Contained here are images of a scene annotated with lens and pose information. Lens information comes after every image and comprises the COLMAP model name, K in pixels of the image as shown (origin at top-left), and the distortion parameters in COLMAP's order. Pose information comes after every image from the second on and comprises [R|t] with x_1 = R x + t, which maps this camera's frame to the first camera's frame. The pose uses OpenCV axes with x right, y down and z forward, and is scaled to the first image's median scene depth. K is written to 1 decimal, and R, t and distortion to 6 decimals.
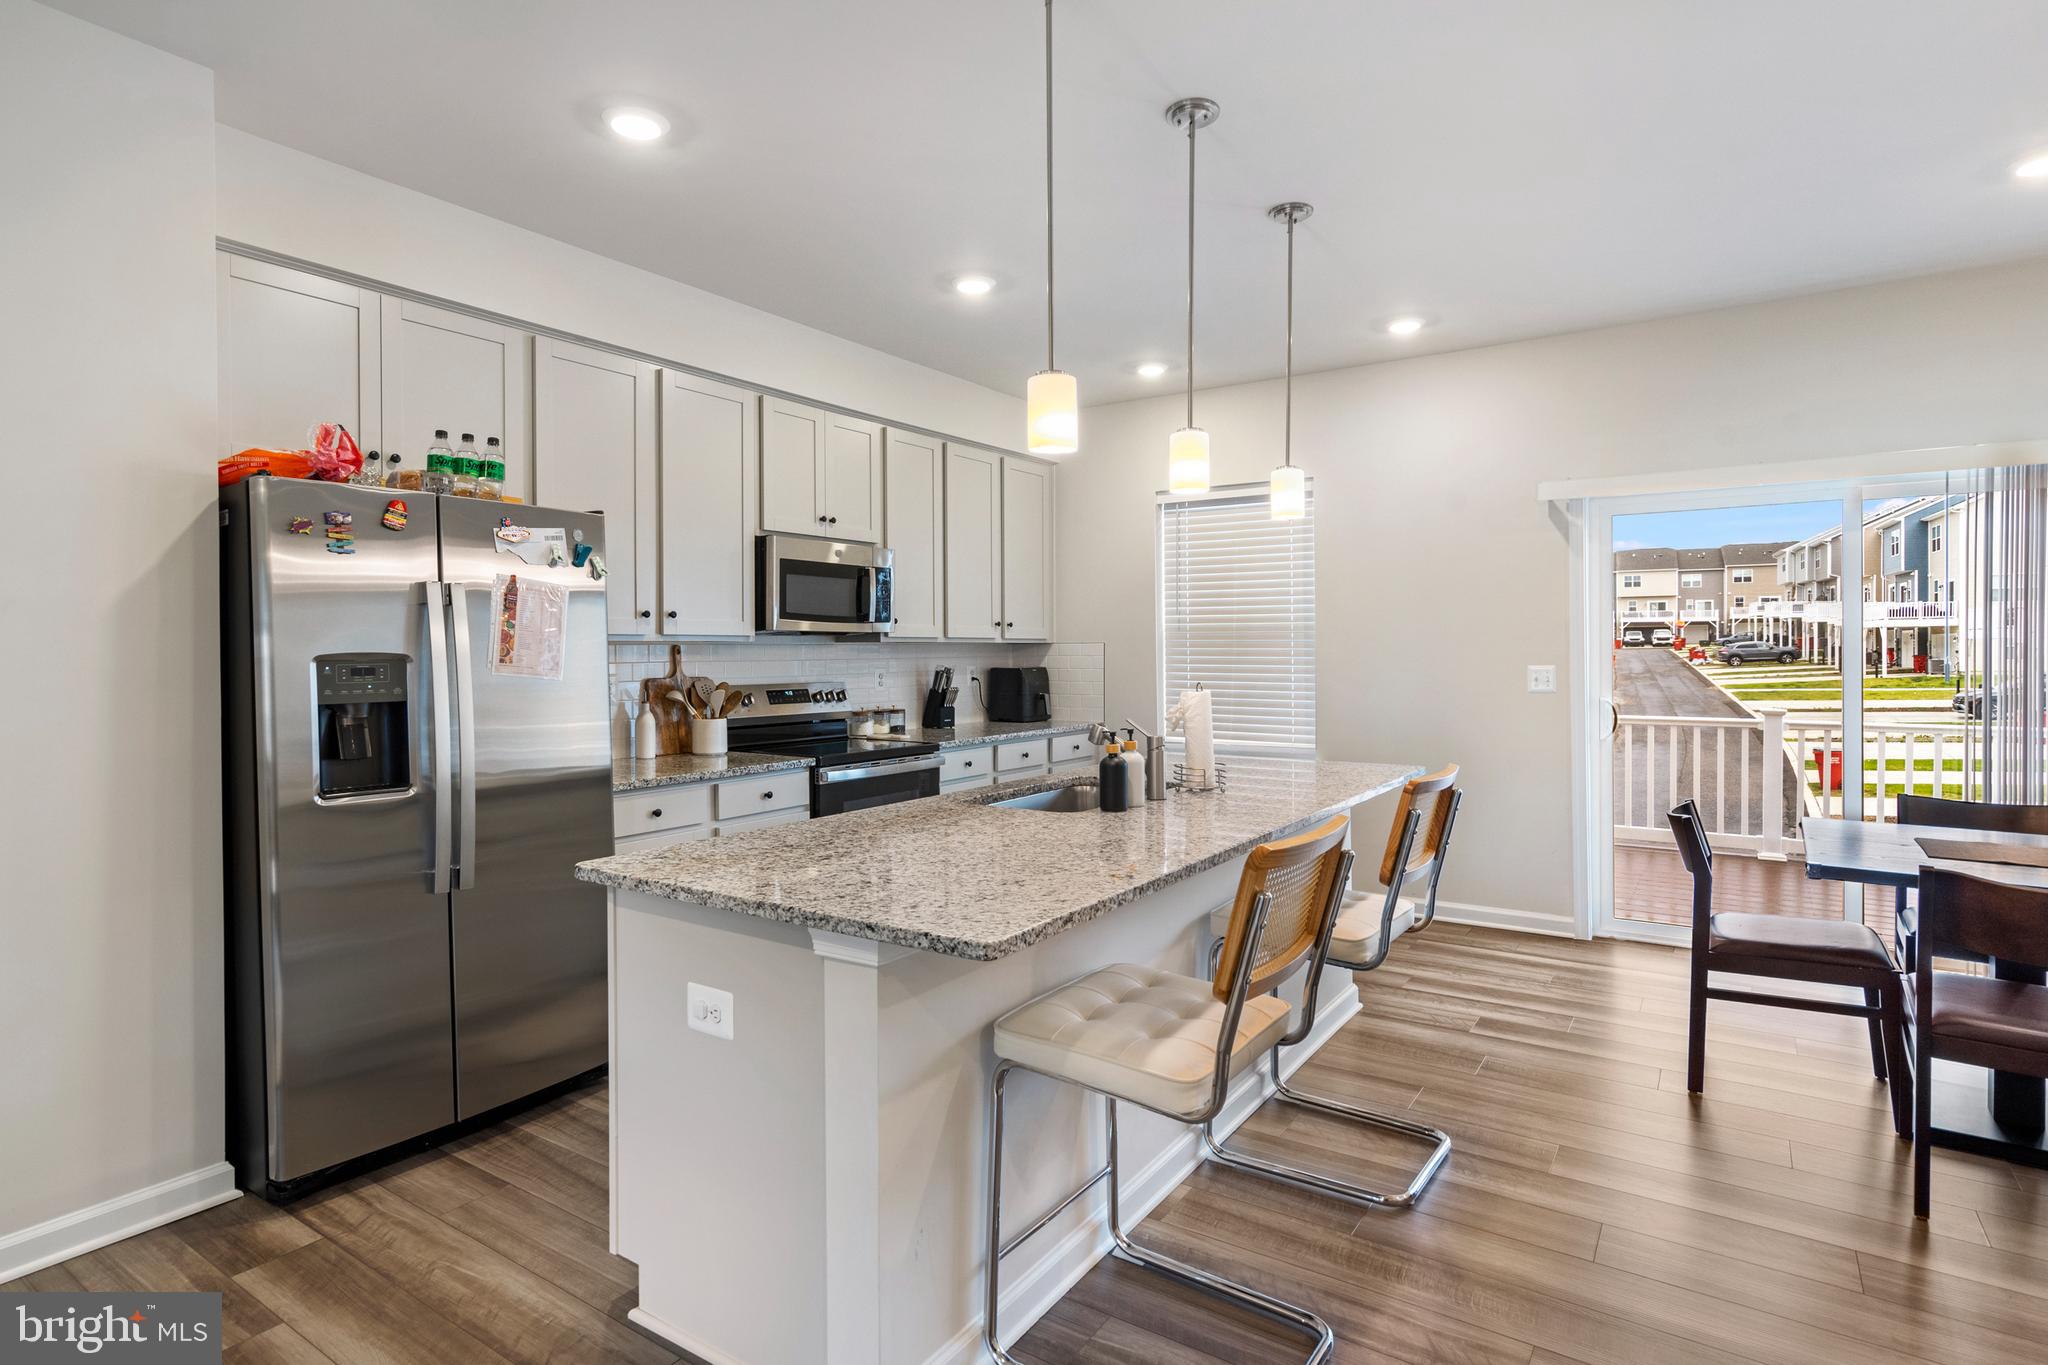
lens RADIAL K [[1037.2, 0, 999.5], [0, 1037.2, 655.4], [0, 0, 1]] dist [-0.002100, -0.000095]
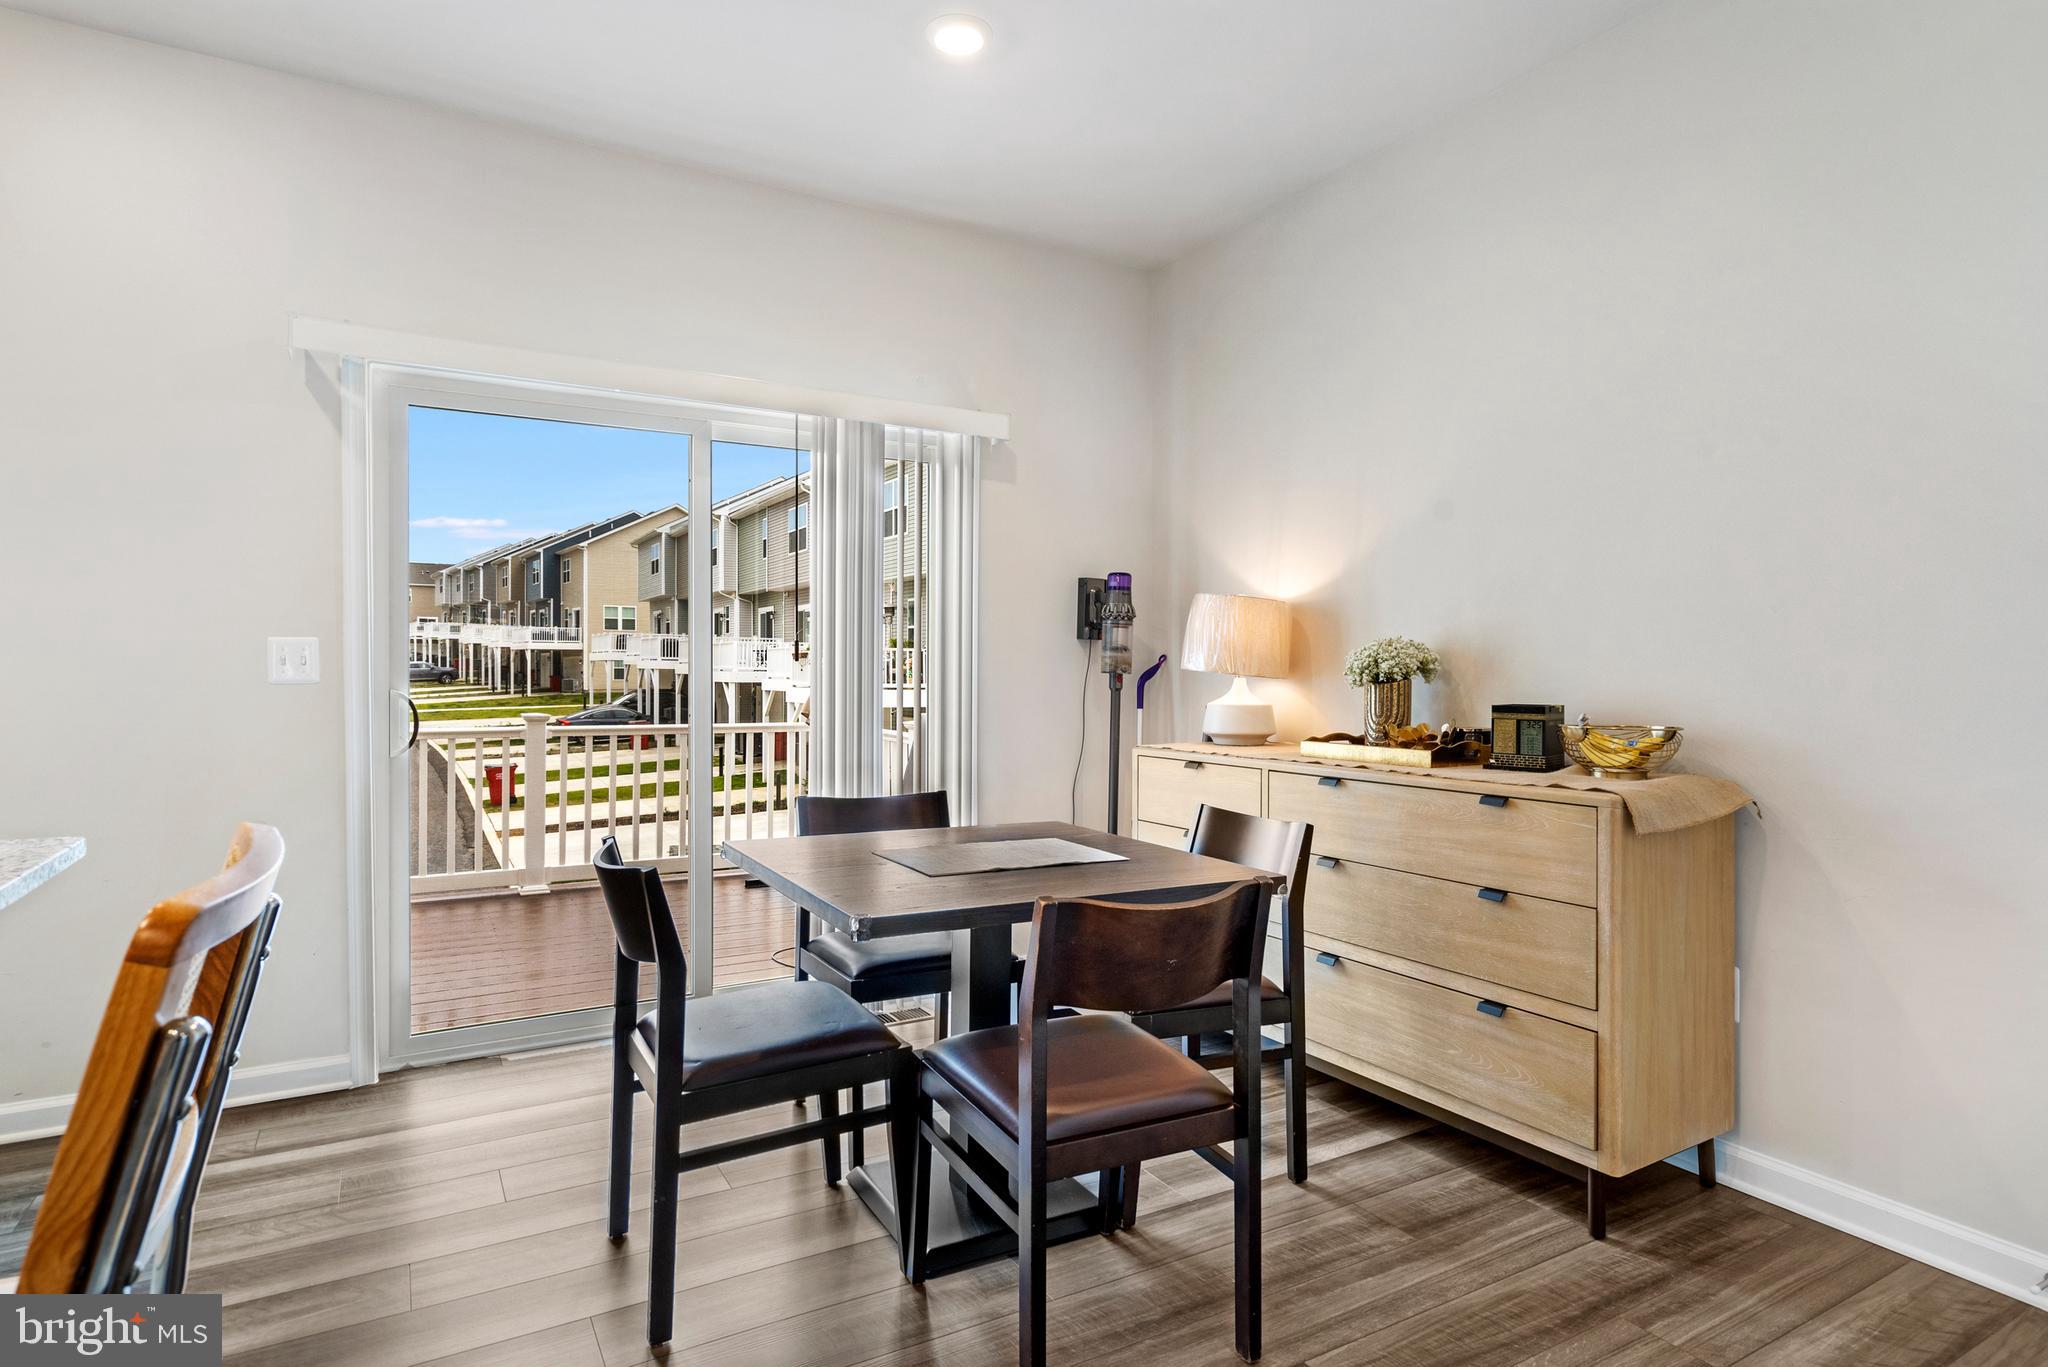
lens RADIAL K [[1111.5, 0, 1020.1], [0, 1111.5, 677.1], [0, 0, 1]] dist [-0.002086, -0.000319]
pose [[0.418271, 0.000095, 0.908322, 0.115029], [0.003035, 0.999994, -0.001502, 0.031183], [-0.908317, 0.003385, 0.418268, 0.333279]]
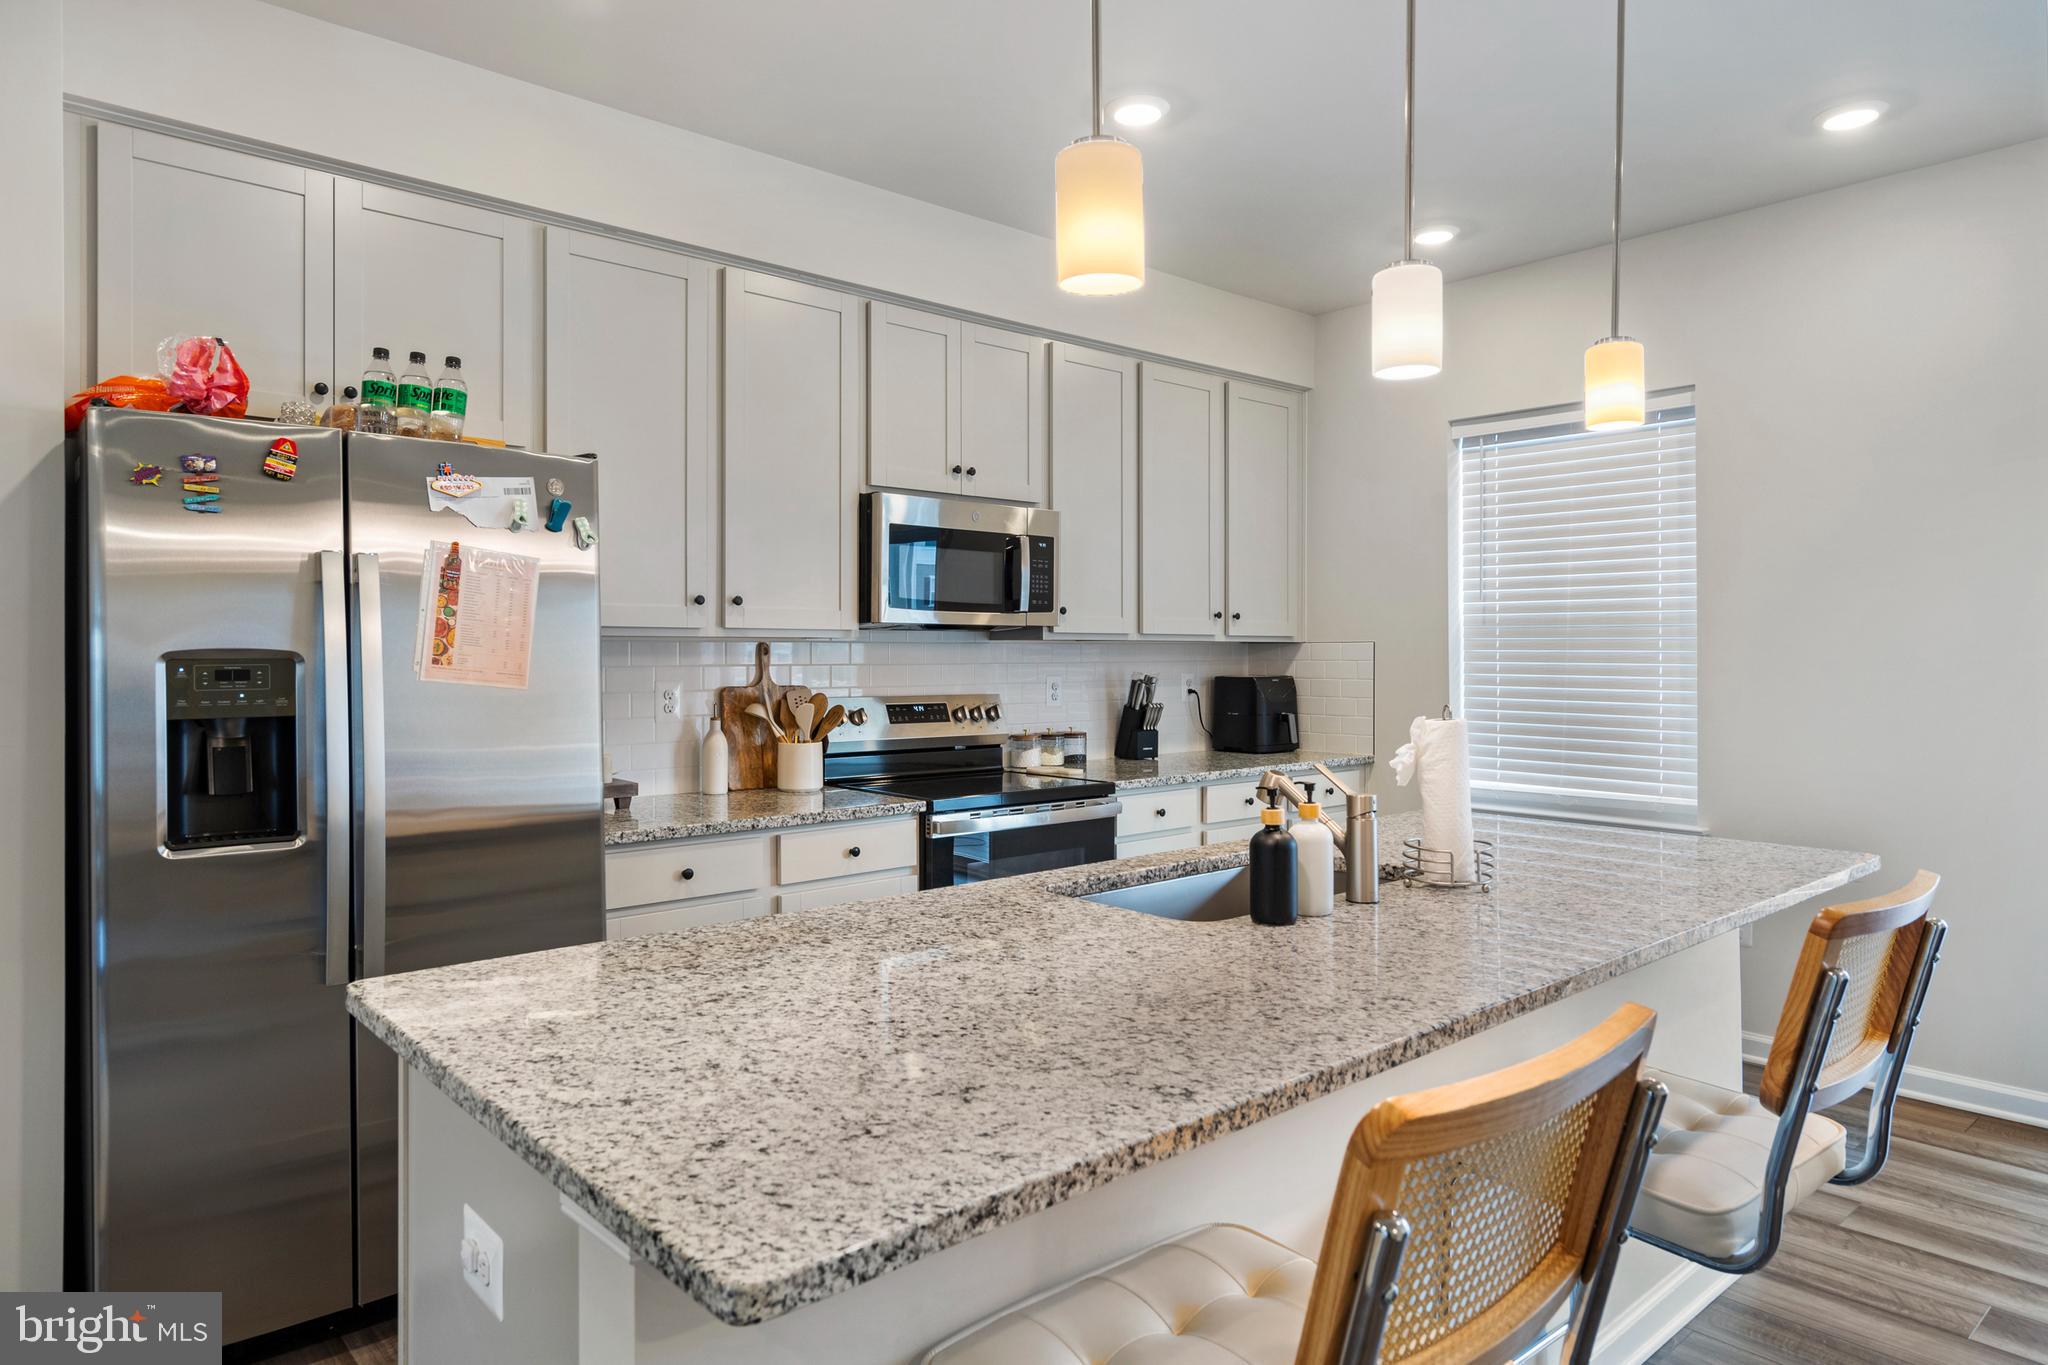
lens RADIAL K [[1267.1, 0, 1026.2], [0, 1267.1, 651.3], [0, 0, 1]] dist [0.006403, 0.000866]
pose [[0.976558, 0.004127, -0.215215, 0.072895], [-0.005590, 0.999965, -0.006193, 0.000858], [0.215182, 0.007251, 0.976547, 0.153234]]
